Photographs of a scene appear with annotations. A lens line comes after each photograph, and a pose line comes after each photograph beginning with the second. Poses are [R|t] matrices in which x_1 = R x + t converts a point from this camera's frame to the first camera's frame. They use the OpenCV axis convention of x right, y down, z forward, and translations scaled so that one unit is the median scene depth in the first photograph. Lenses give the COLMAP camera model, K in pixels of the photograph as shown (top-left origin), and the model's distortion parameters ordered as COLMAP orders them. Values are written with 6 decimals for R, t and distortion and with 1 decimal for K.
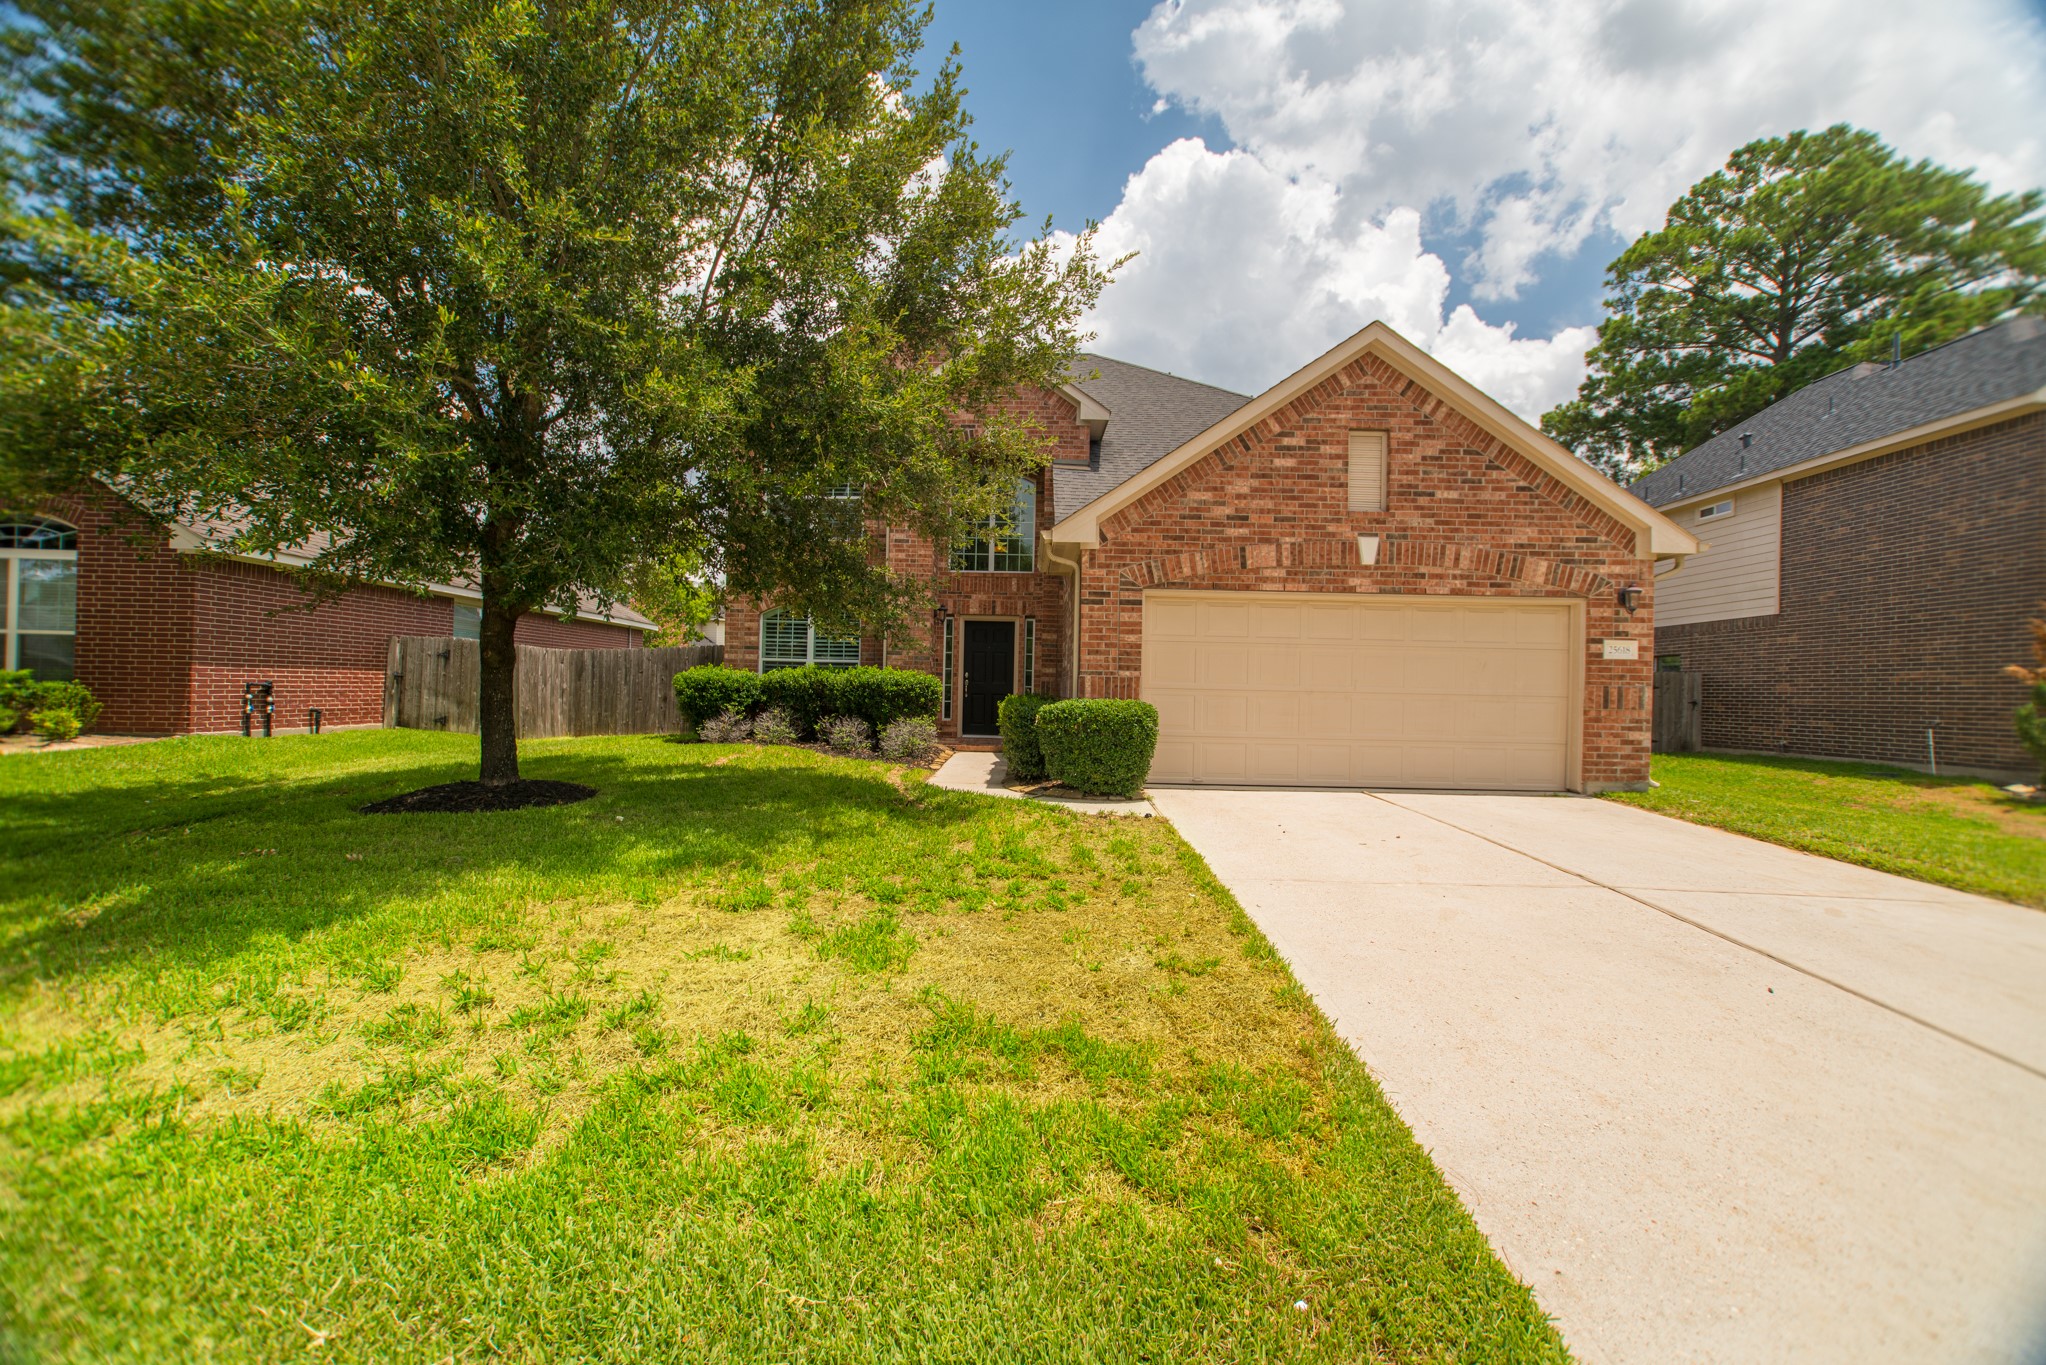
lens RADIAL K [[878.0, 0, 1025.2], [0, 878.0, 677.6], [0, 0, 1]] dist [-0.026133, 0.018023]
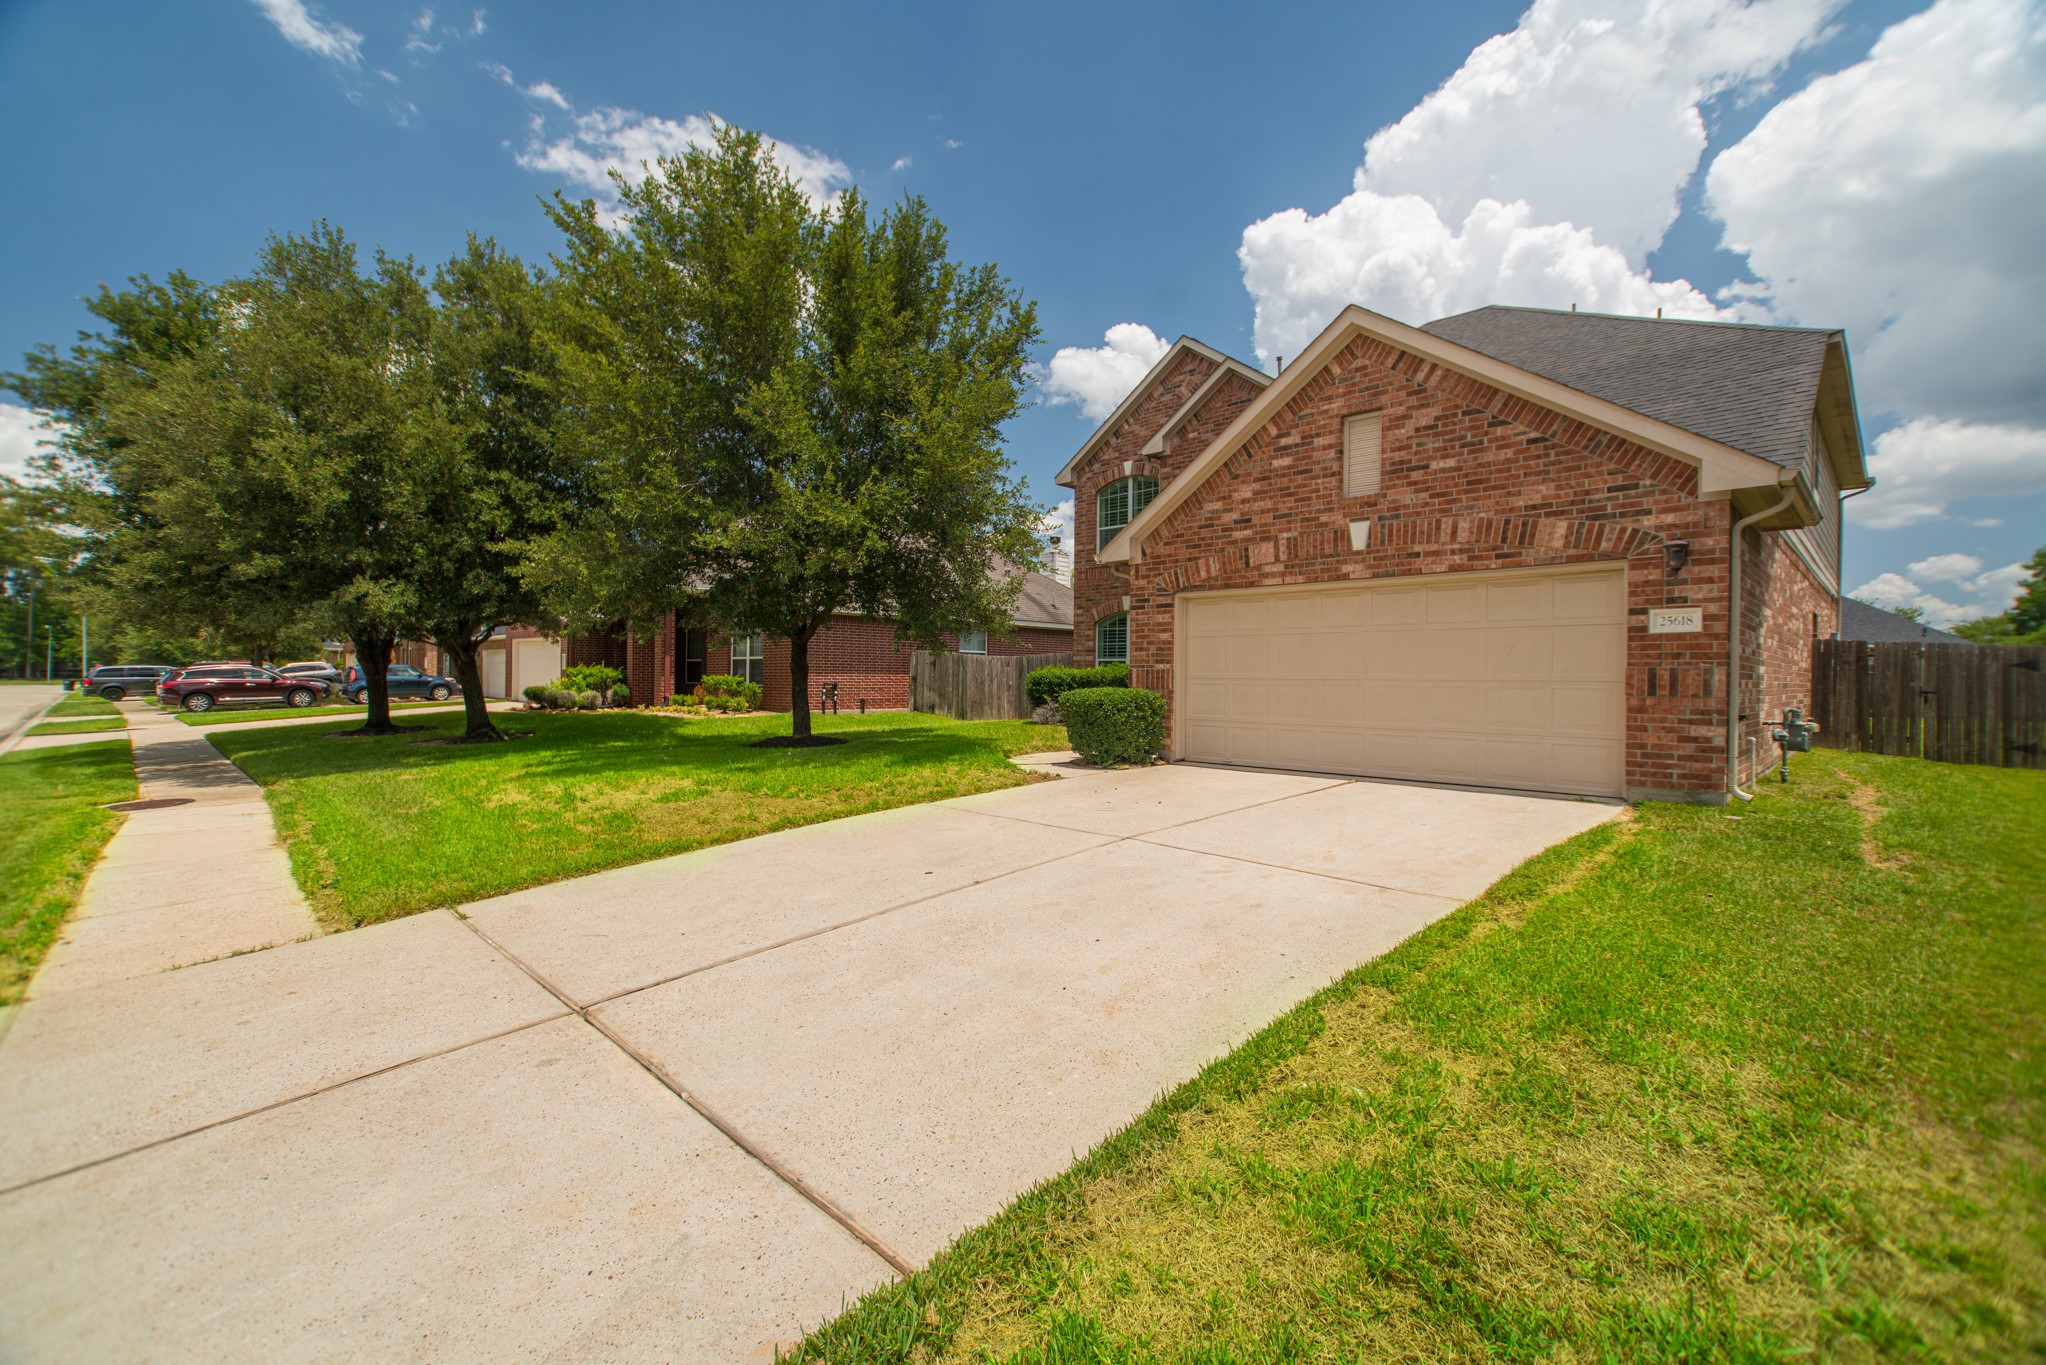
lens RADIAL K [[878.0, 0, 1008.1], [0, 878.0, 675.9], [0, 0, 1]] dist [-0.026133, 0.018023]
pose [[0.703491, -0.016341, -0.710516, 0.810432], [0.015541, 0.999850, -0.007608, 0.014155], [0.710534, -0.005690, 0.703640, 0.023436]]
